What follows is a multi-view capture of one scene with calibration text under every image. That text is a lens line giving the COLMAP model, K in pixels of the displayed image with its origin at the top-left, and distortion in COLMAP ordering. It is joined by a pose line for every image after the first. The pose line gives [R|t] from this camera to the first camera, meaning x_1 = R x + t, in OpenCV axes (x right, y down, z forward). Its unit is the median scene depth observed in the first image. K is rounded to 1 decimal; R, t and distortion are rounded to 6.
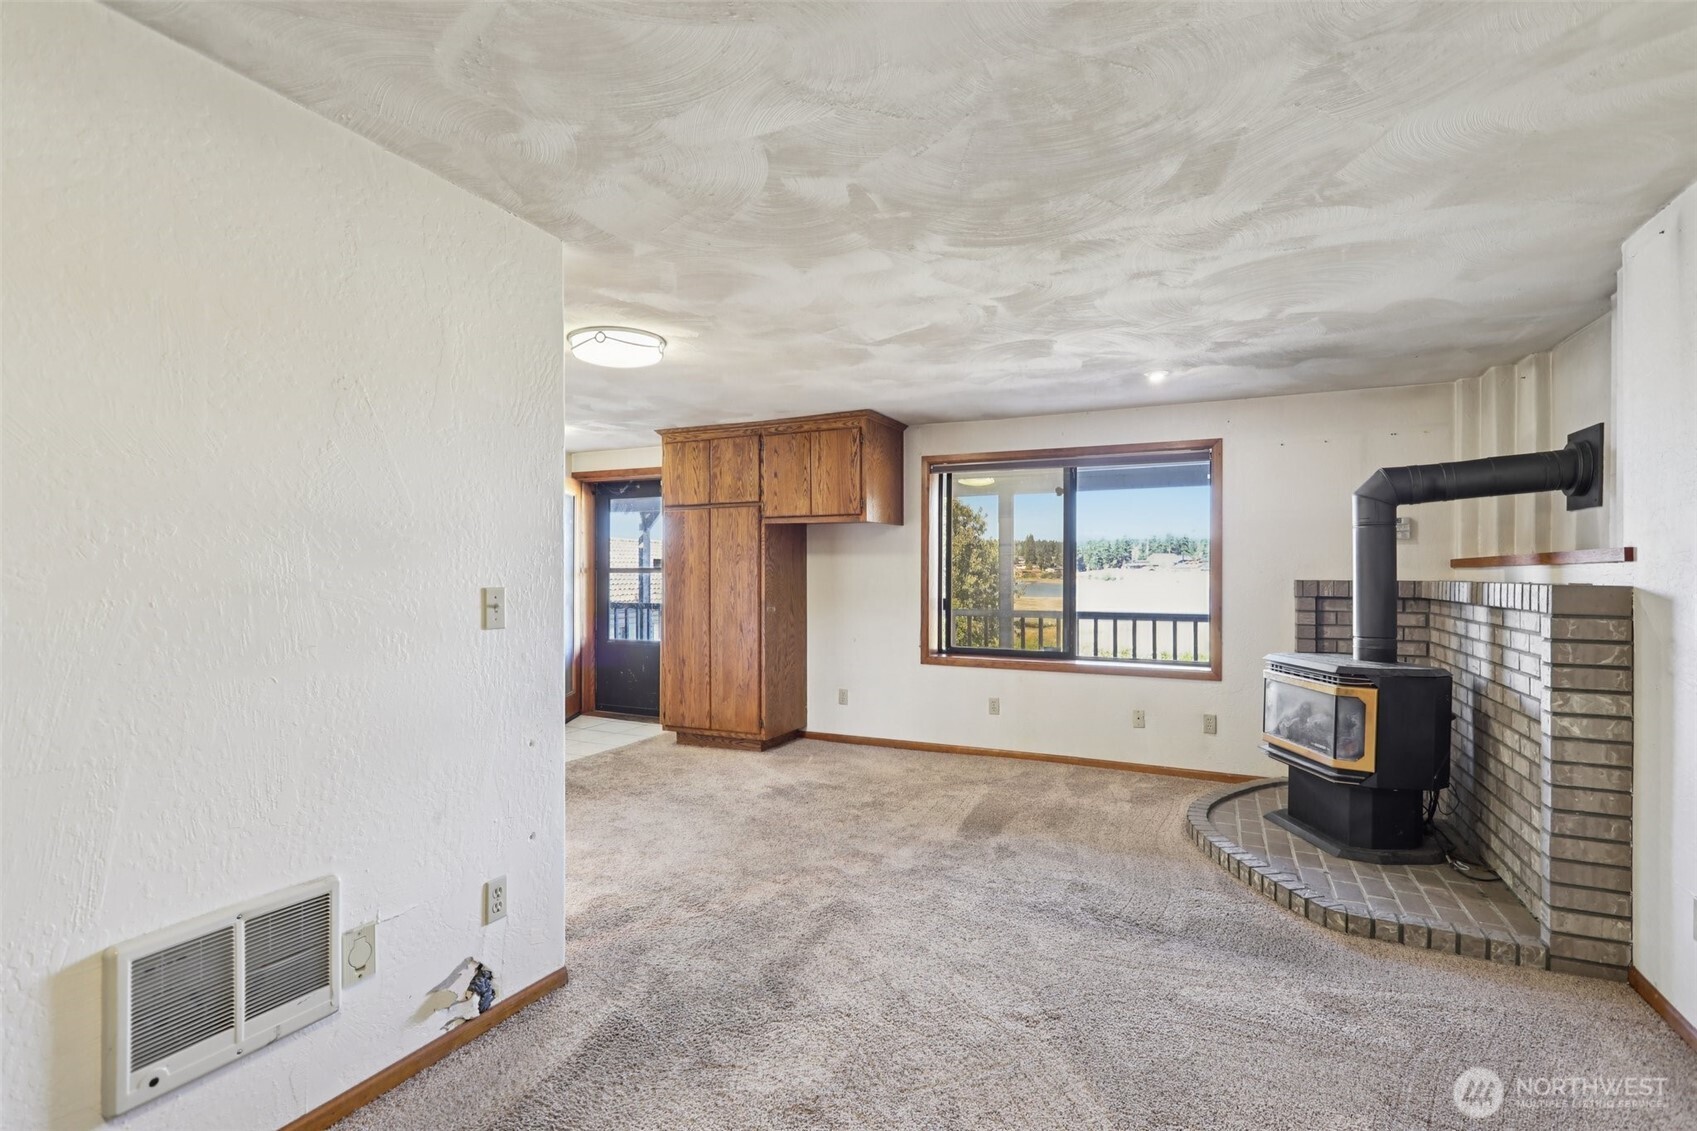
lens RADIAL K [[804.5, 0, 845.9], [0, 804.5, 568.6], [0, 0, 1]] dist [-0.007705, 0.004102]
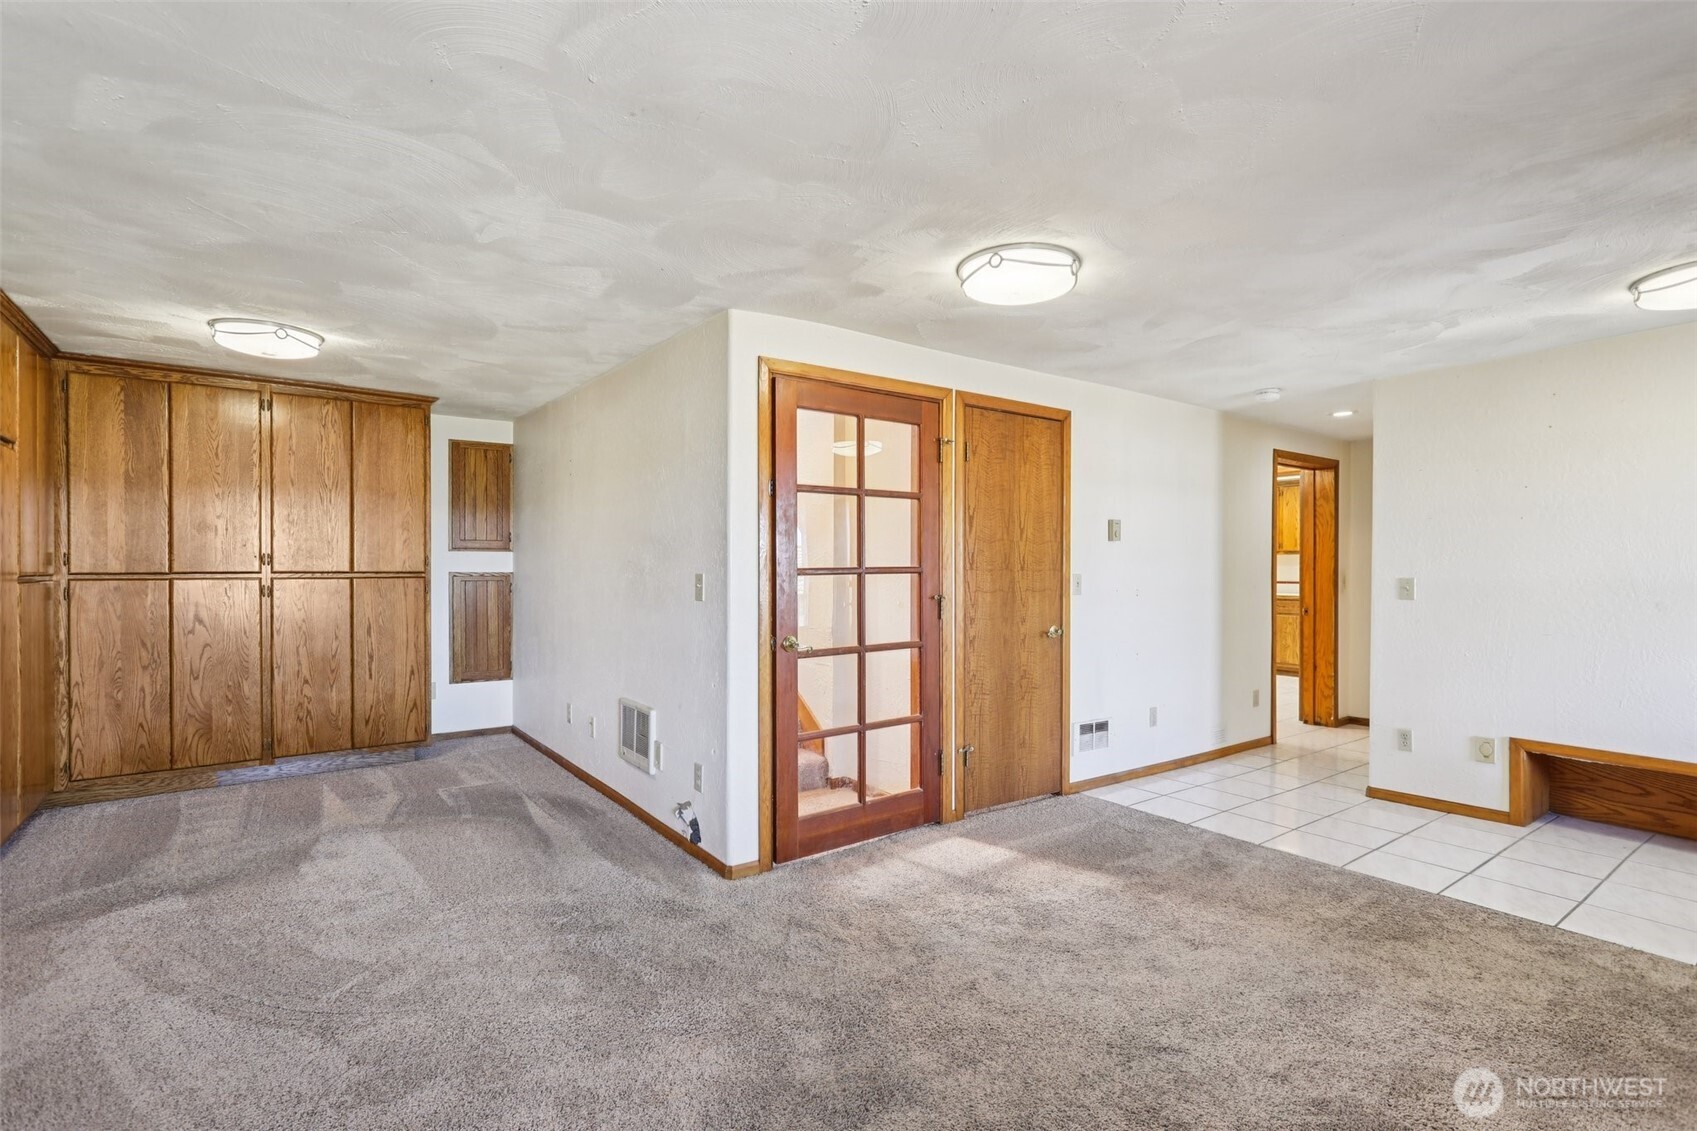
lens RADIAL K [[804.5, 0, 839.3], [0, 804.5, 564.8], [0, 0, 1]] dist [-0.007705, 0.004102]
pose [[-0.474167, -0.009758, -0.880381, 0.426488], [-0.003027, 0.999951, -0.009453, 0.013355], [0.880430, -0.001817, -0.474173, 1.065768]]
